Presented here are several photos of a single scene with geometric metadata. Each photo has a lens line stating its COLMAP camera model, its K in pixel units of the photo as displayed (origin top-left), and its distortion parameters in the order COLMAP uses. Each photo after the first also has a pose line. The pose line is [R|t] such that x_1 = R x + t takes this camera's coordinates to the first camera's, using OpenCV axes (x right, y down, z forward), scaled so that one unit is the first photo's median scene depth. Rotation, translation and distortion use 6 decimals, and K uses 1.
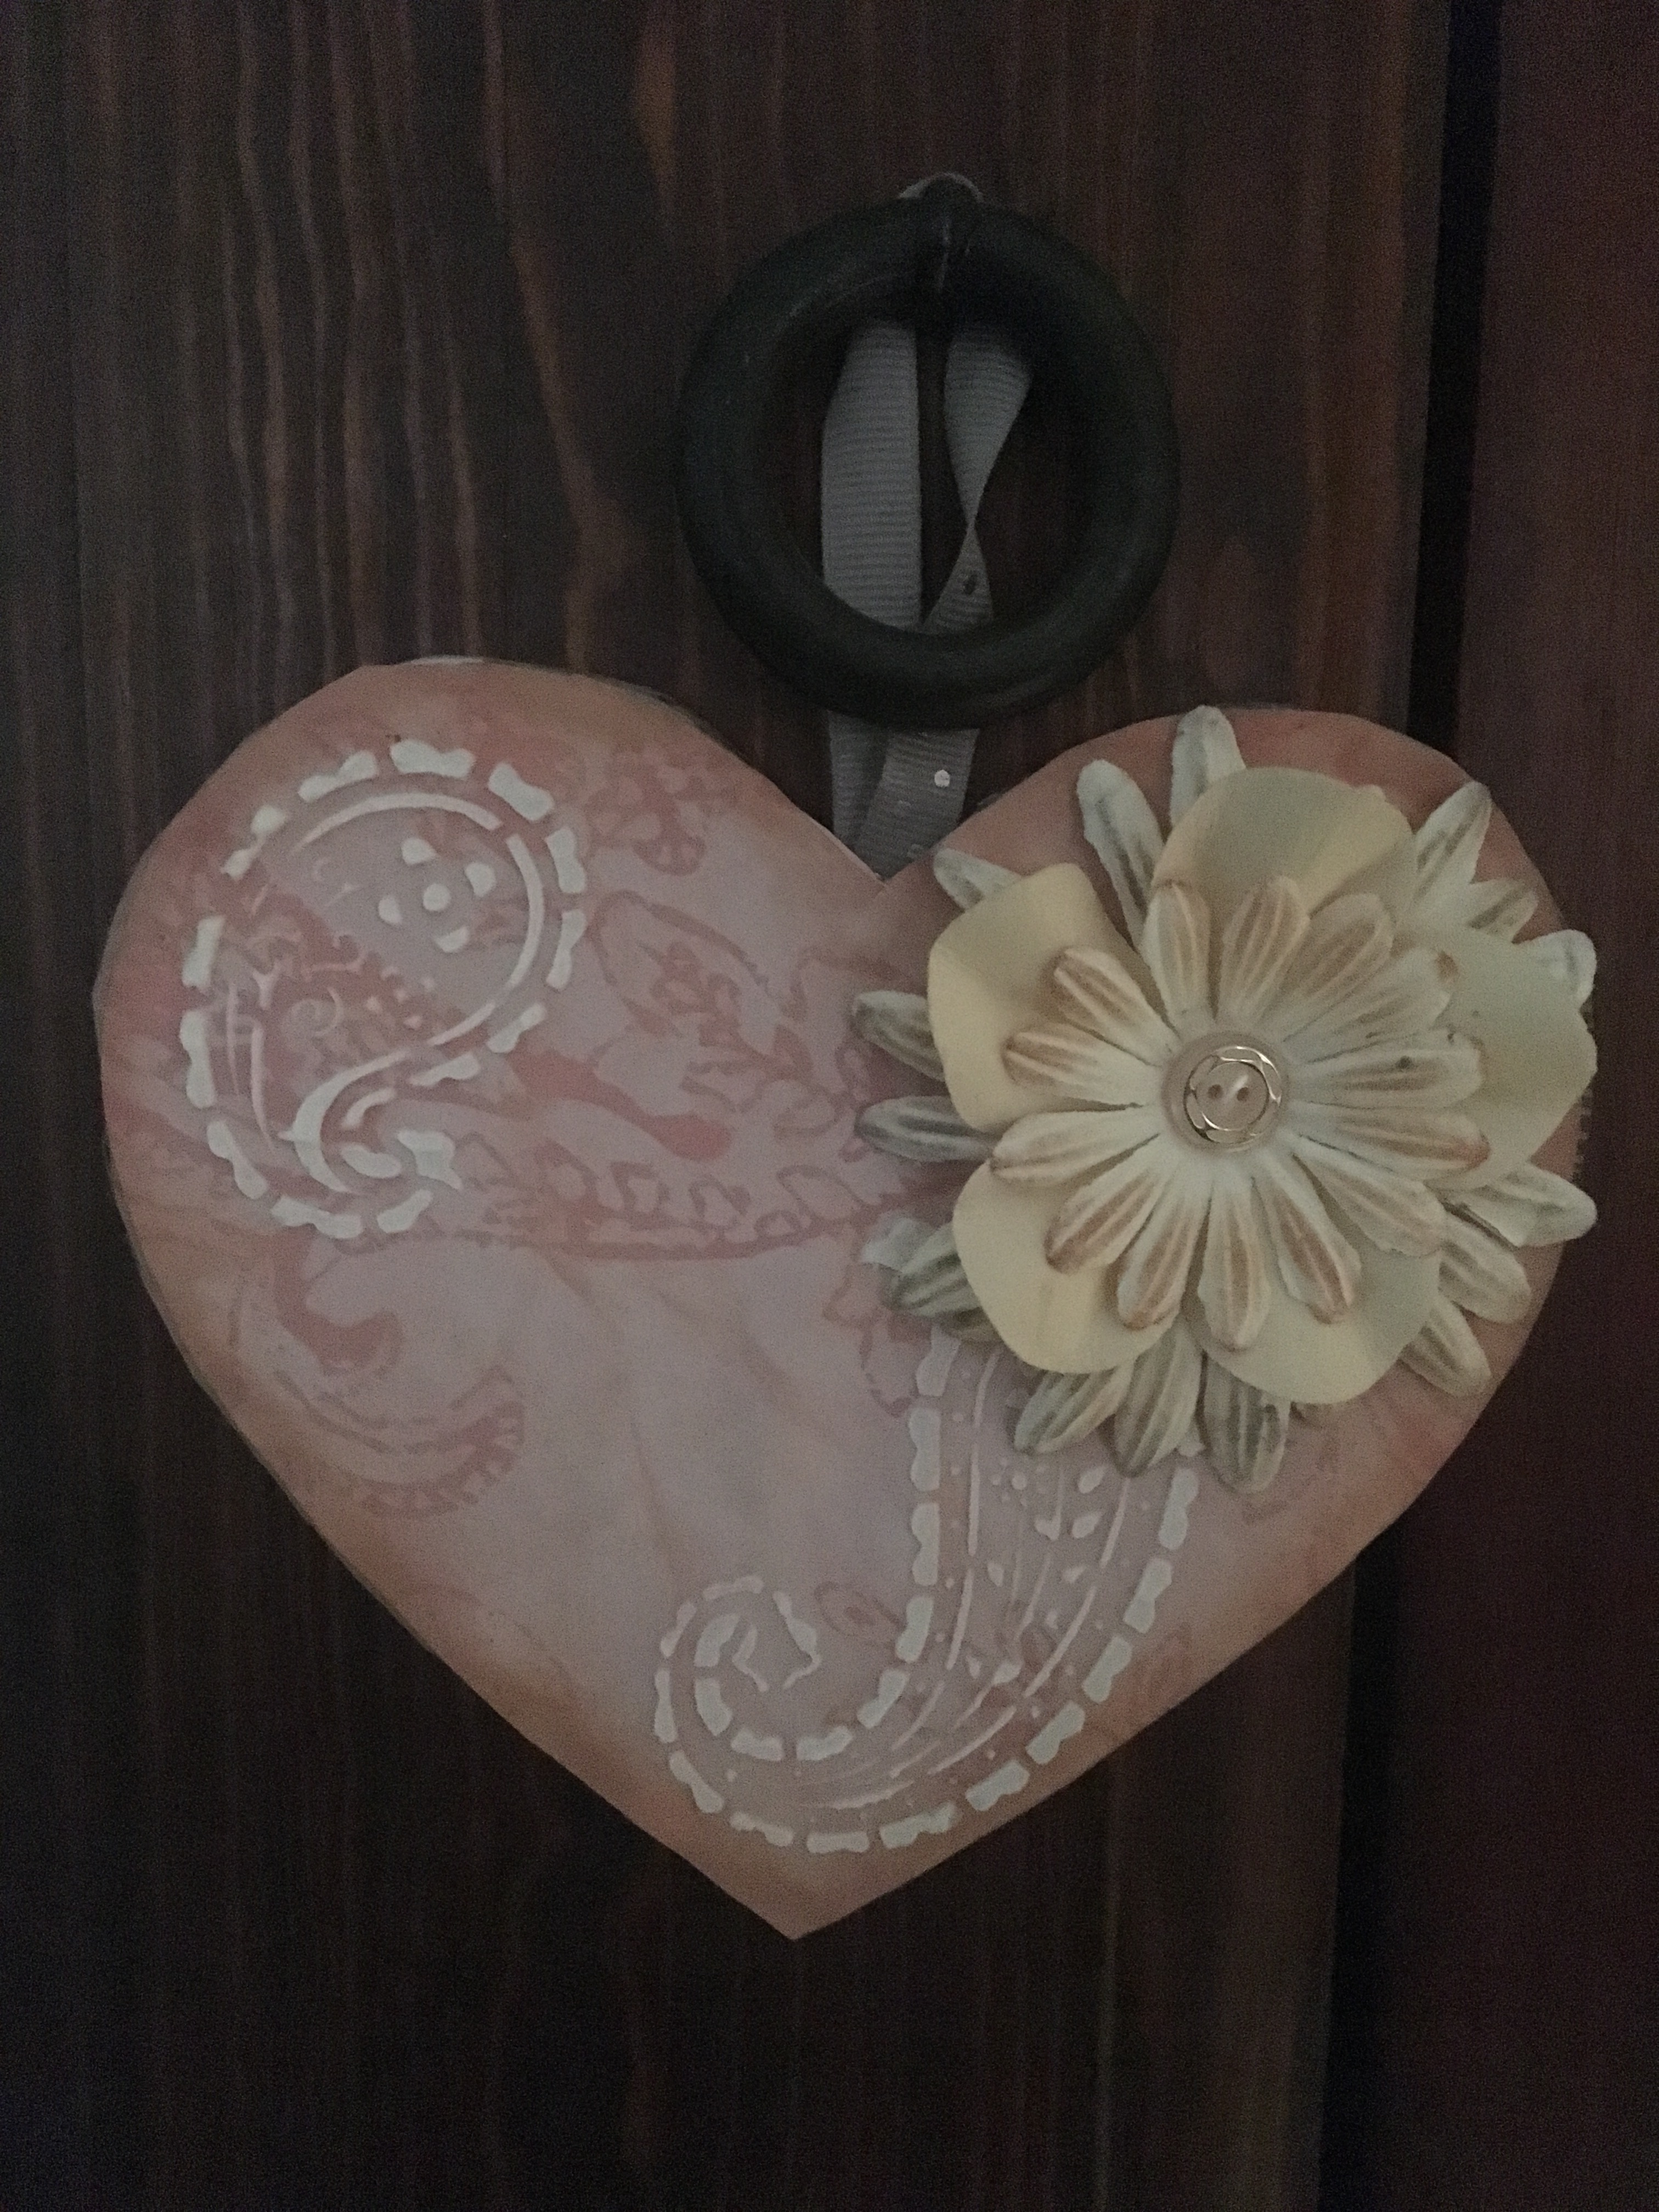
lens RADIAL K [[1955.1, 0, 829.5], [0, 1955.1, 1106.0], [0, 0, 1]] dist [0.044383, -0.020554]
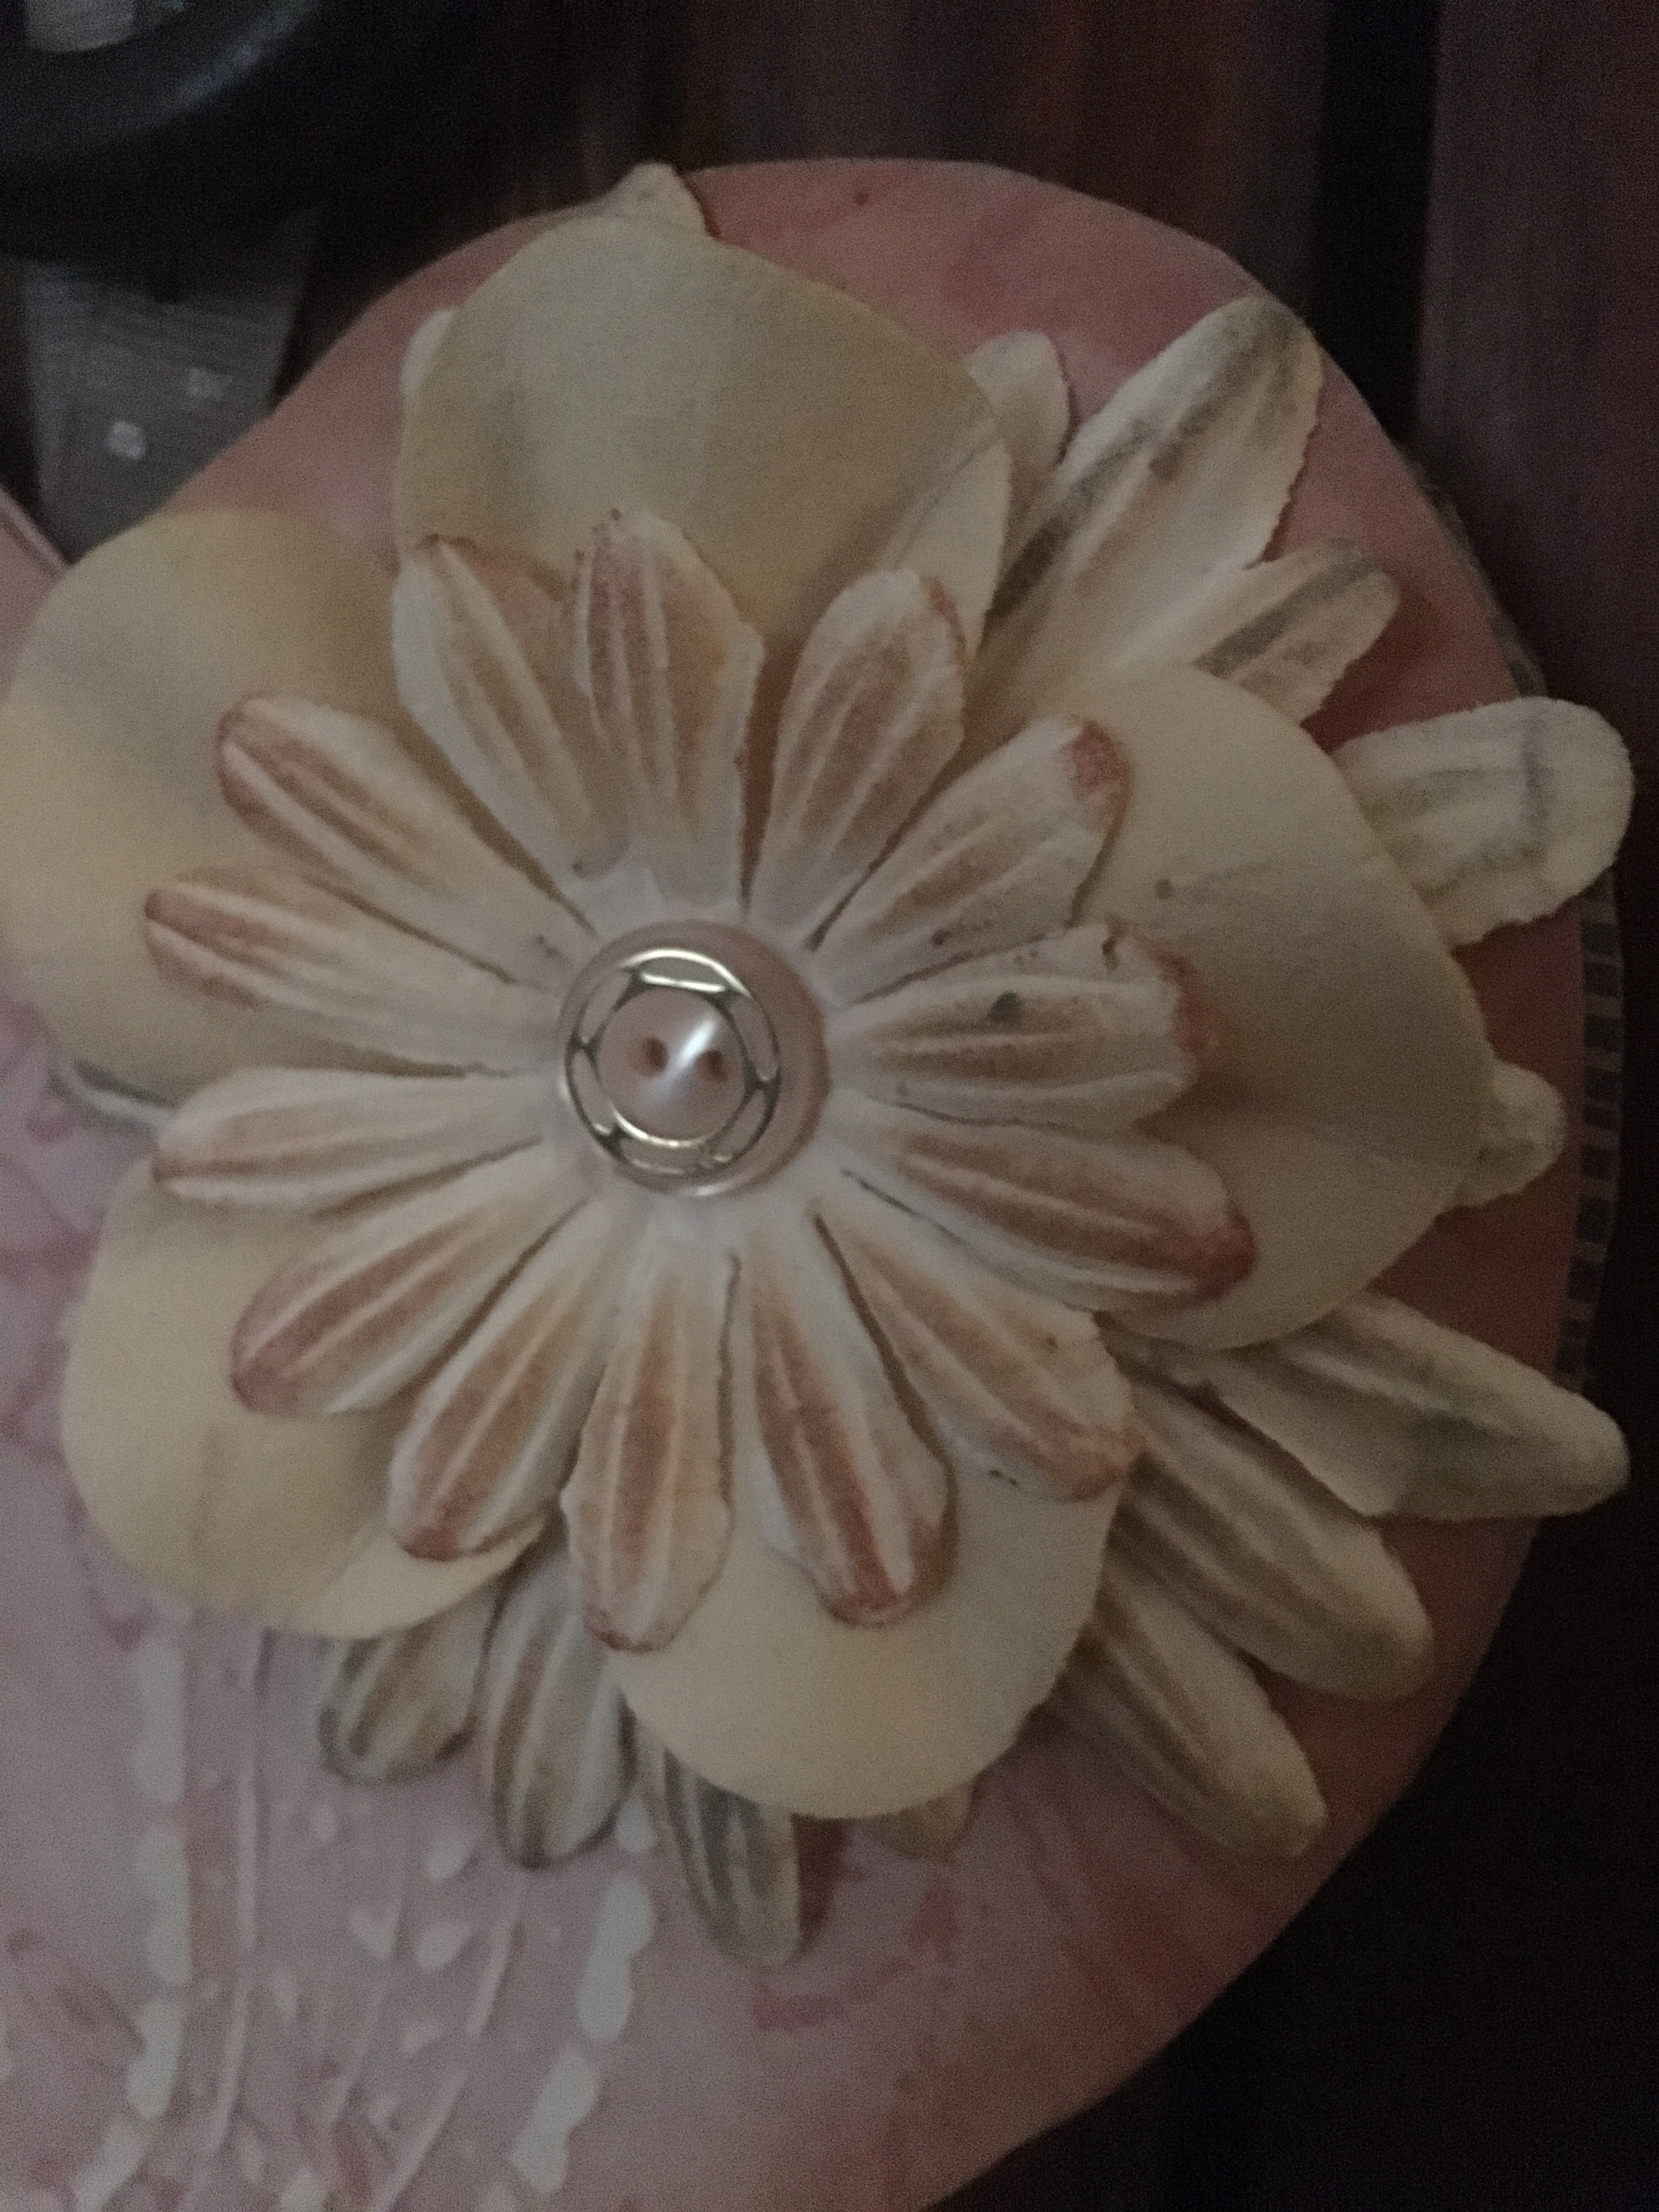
lens RADIAL K [[1988.0, 0, 829.5], [0, 1988.0, 1106.0], [0, 0, 1]] dist [0.063105, -0.166174]
pose [[0.917033, 0.082794, -0.390122, 0.410510], [-0.092743, 0.995668, -0.006699, 0.003529], [0.387877, 0.042324, 0.920739, 0.602997]]
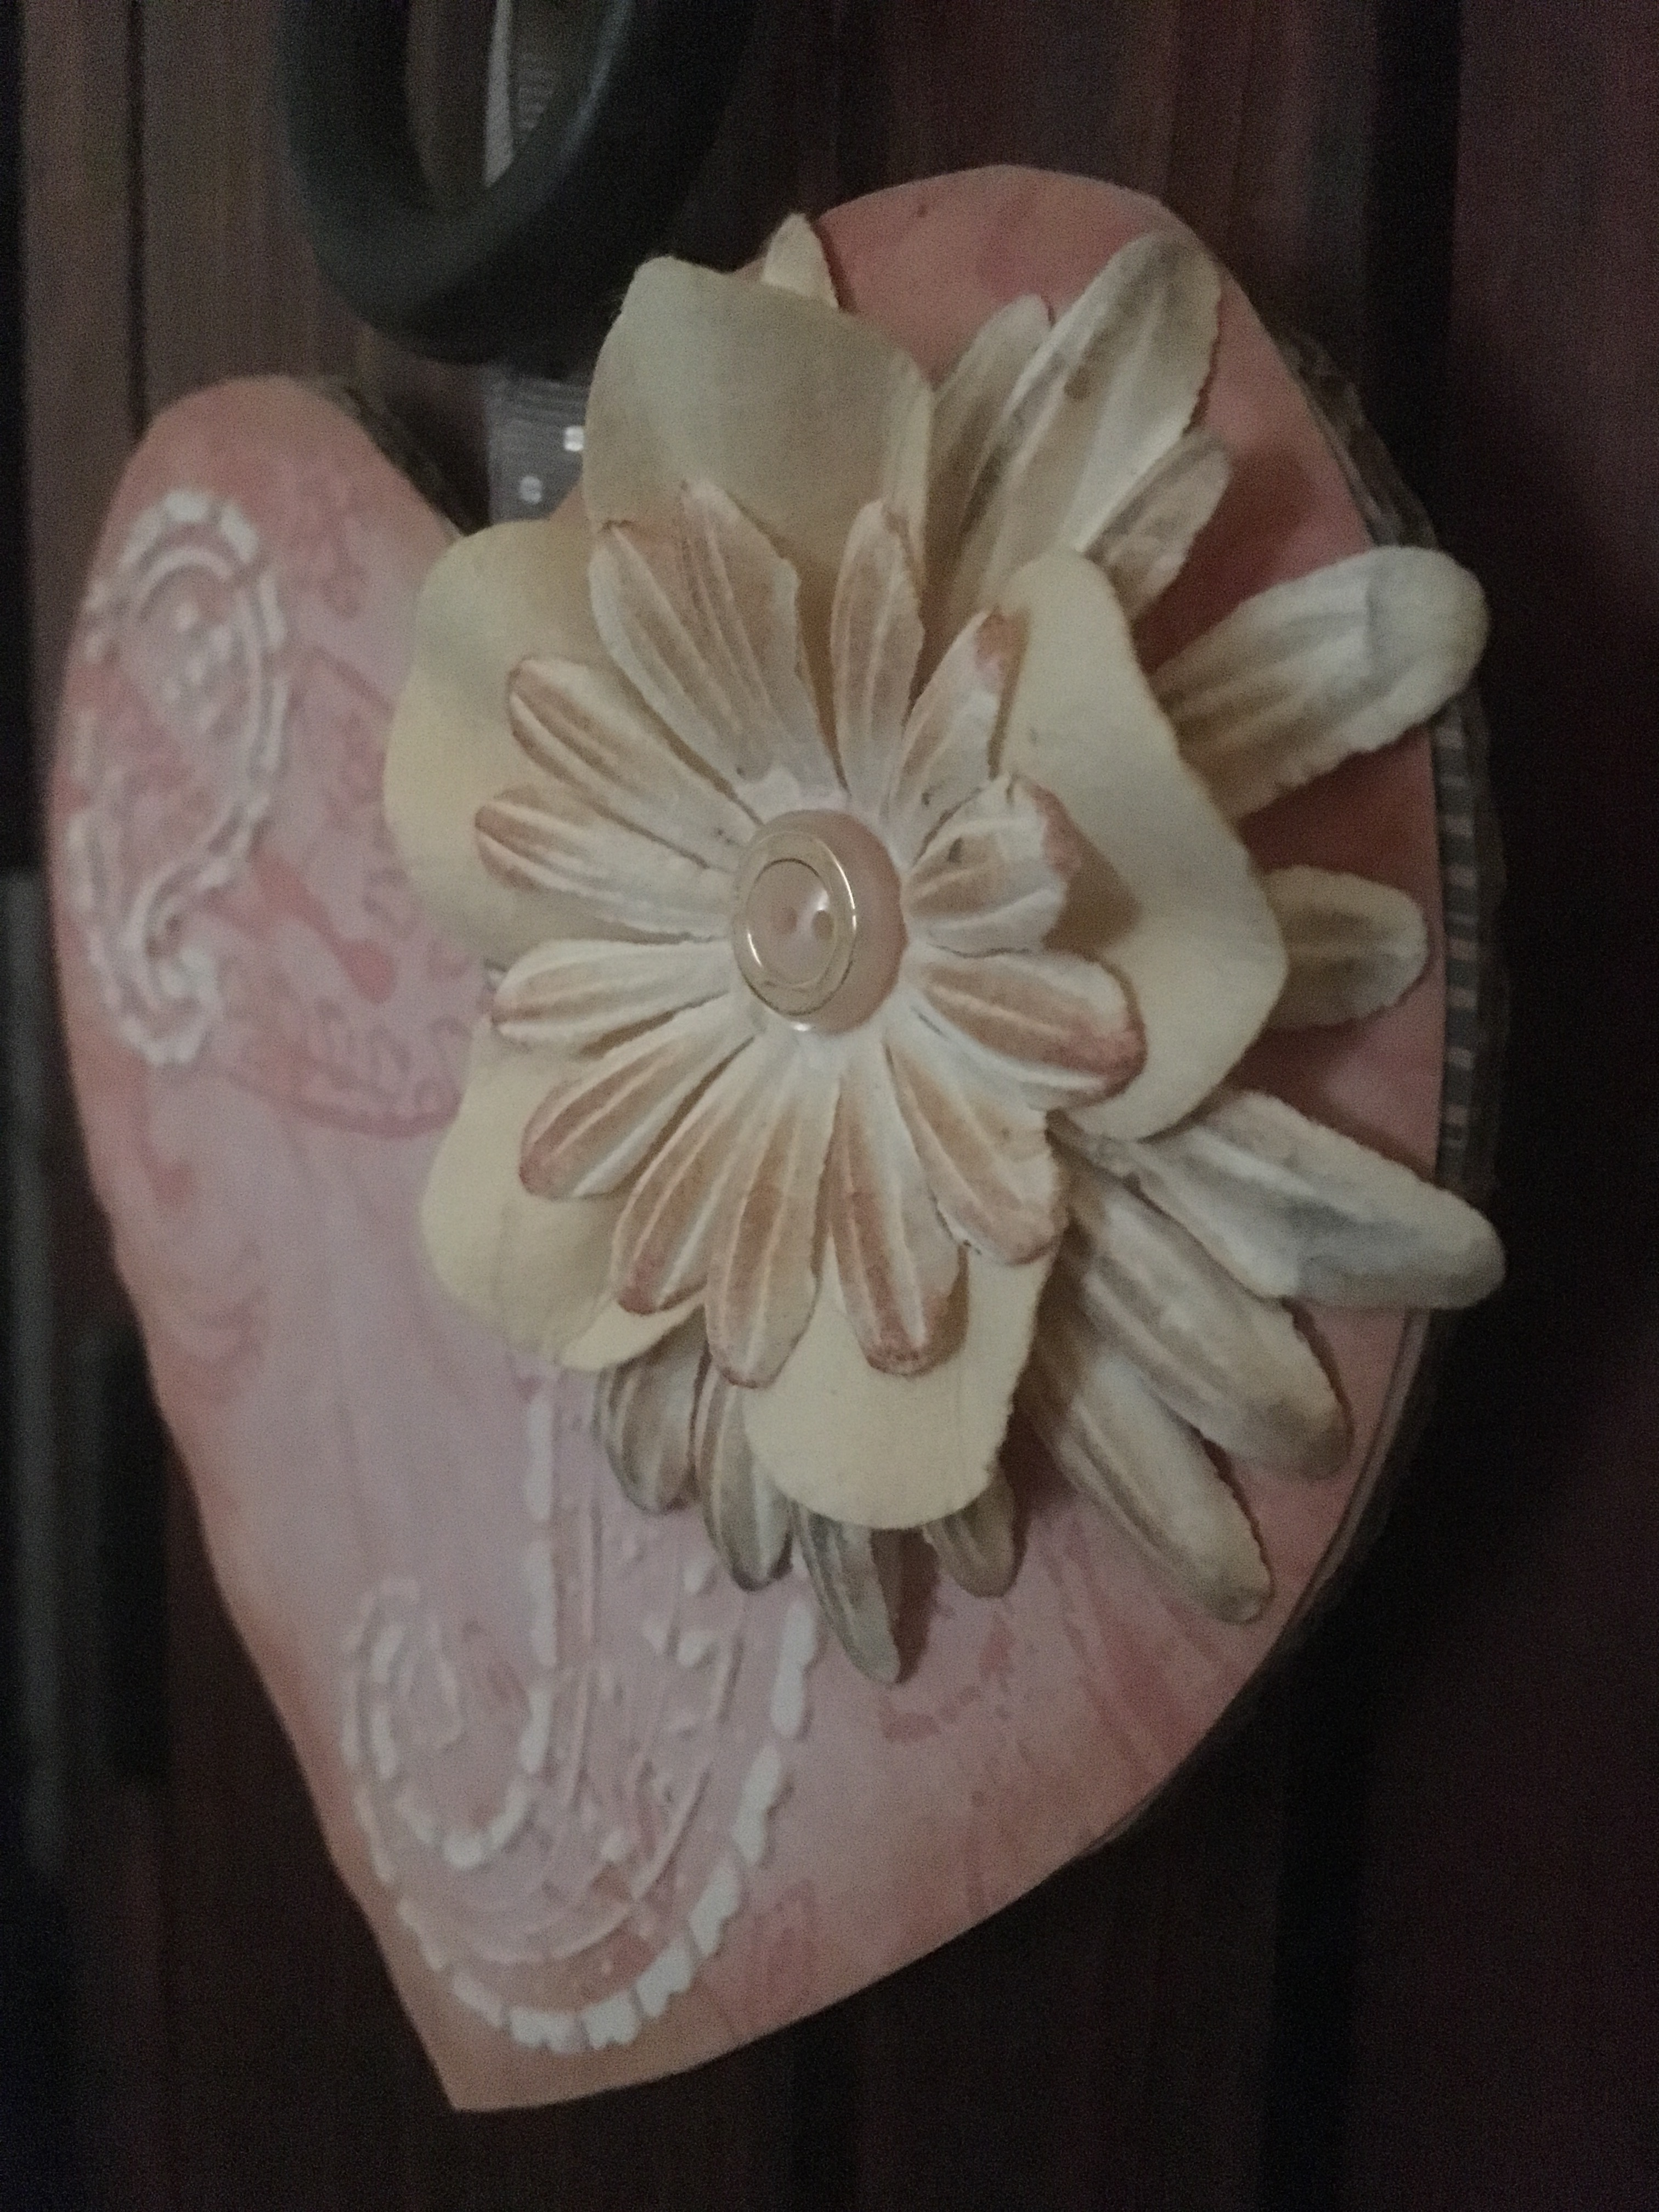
lens RADIAL K [[1955.1, 0, 829.5], [0, 1955.1, 1106.0], [0, 0, 1]] dist [0.044383, -0.020554]
pose [[0.637051, 0.087336, -0.765858, 0.635041], [-0.123542, 0.992285, 0.010393, 0.038536], [0.760857, 0.087995, 0.642926, 0.657562]]
